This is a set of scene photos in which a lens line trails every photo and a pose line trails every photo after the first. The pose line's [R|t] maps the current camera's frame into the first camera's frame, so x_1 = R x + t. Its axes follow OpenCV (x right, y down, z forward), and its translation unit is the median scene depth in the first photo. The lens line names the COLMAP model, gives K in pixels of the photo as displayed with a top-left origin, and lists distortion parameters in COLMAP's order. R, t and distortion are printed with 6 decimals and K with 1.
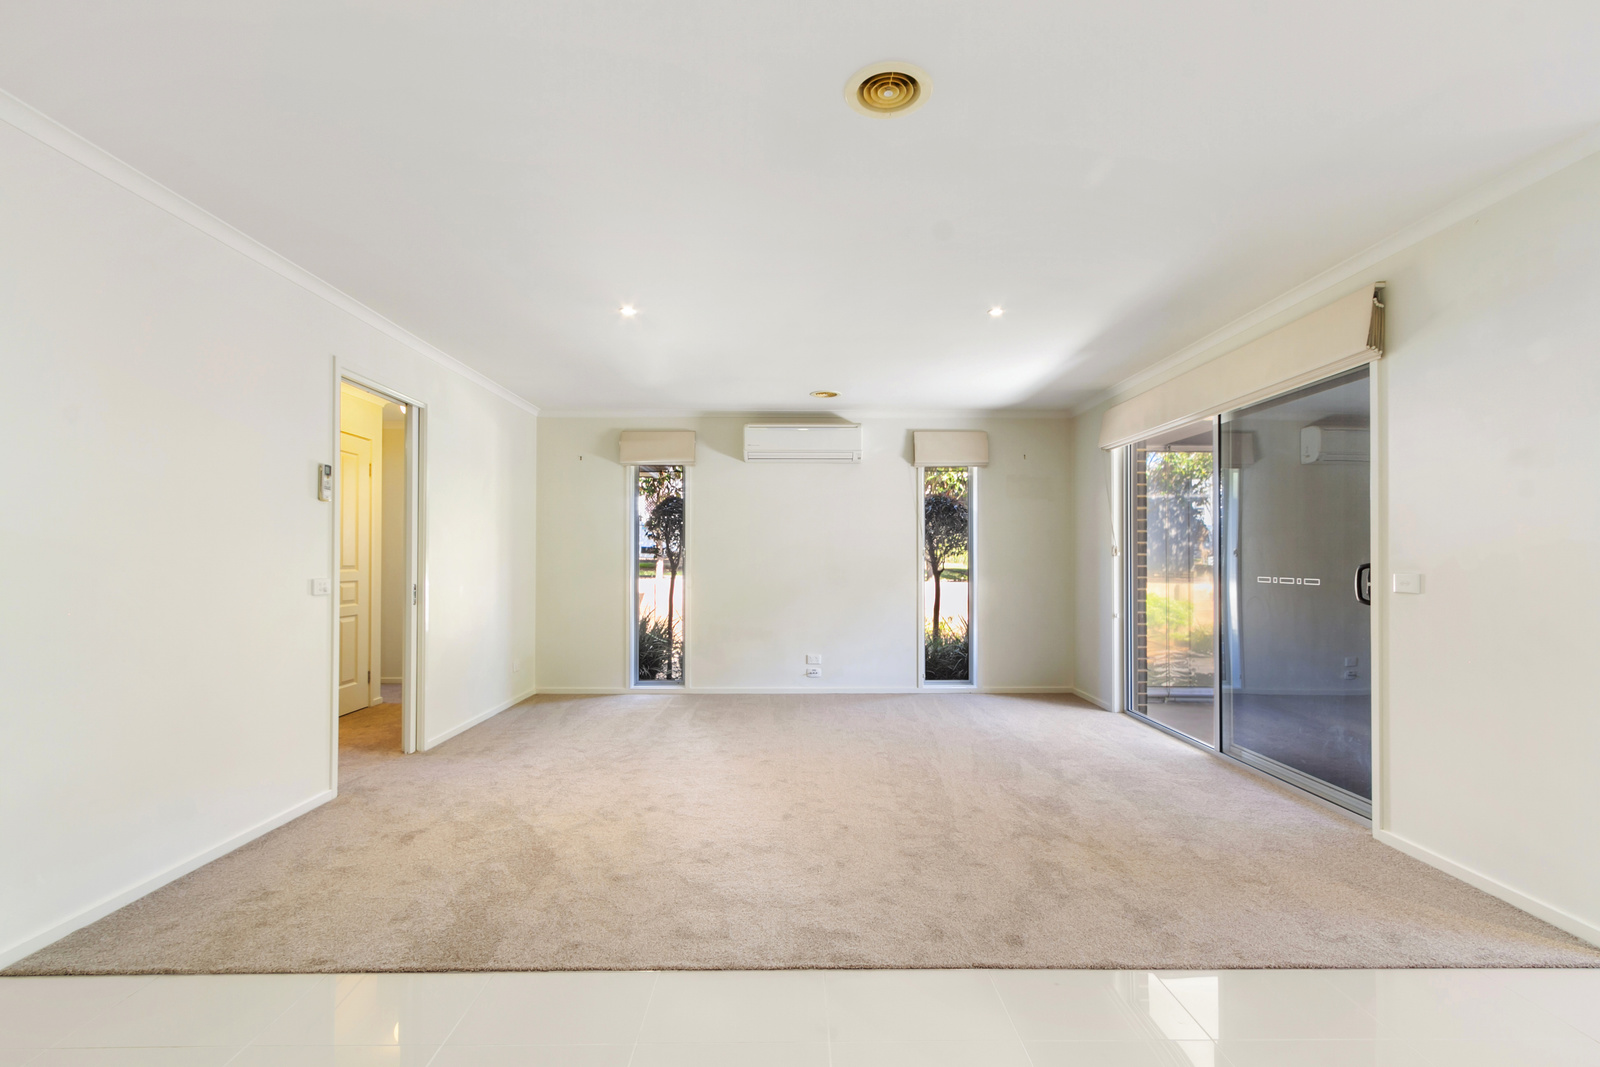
lens RADIAL K [[736.7, 0, 766.5], [0, 736.7, 549.9], [0, 0, 1]] dist [0.003463, -0.001871]
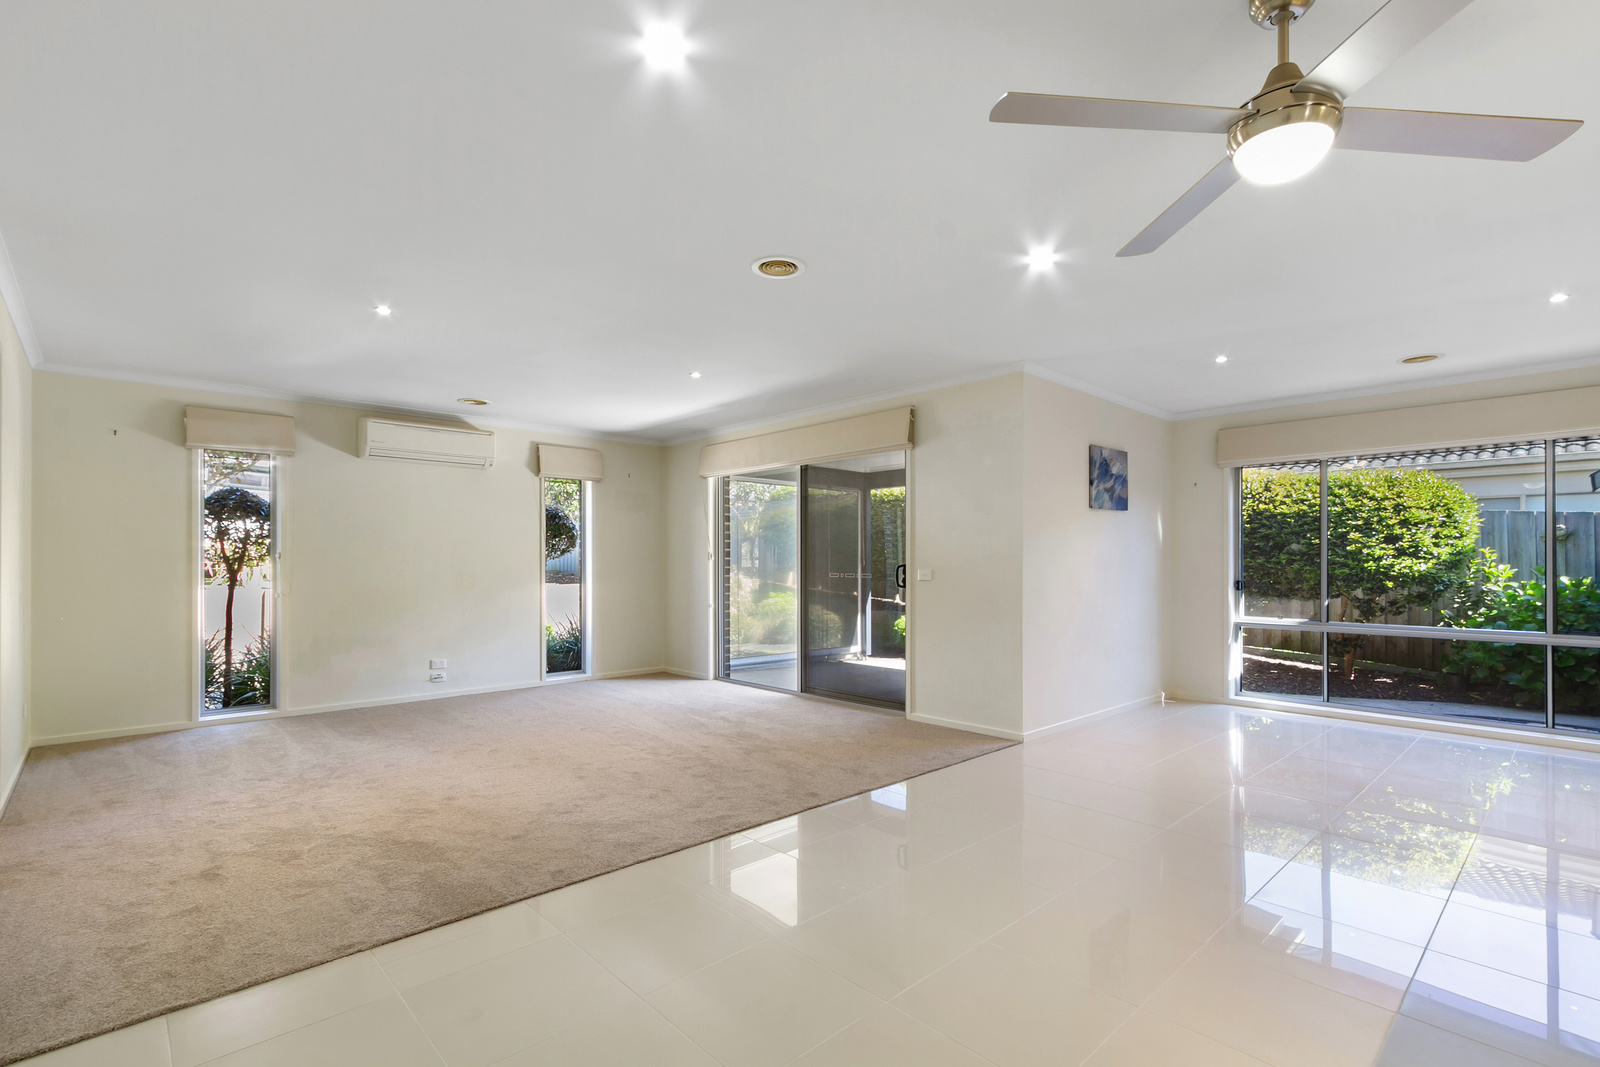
lens RADIAL K [[736.7, 0, 801.6], [0, 736.7, 558.6], [0, 0, 1]] dist [0.003463, -0.001871]
pose [[0.742187, 0.001187, 0.670192, -0.477220], [-0.006314, 0.999966, 0.005220, -0.002707], [-0.670163, -0.008106, 0.742170, -0.120837]]
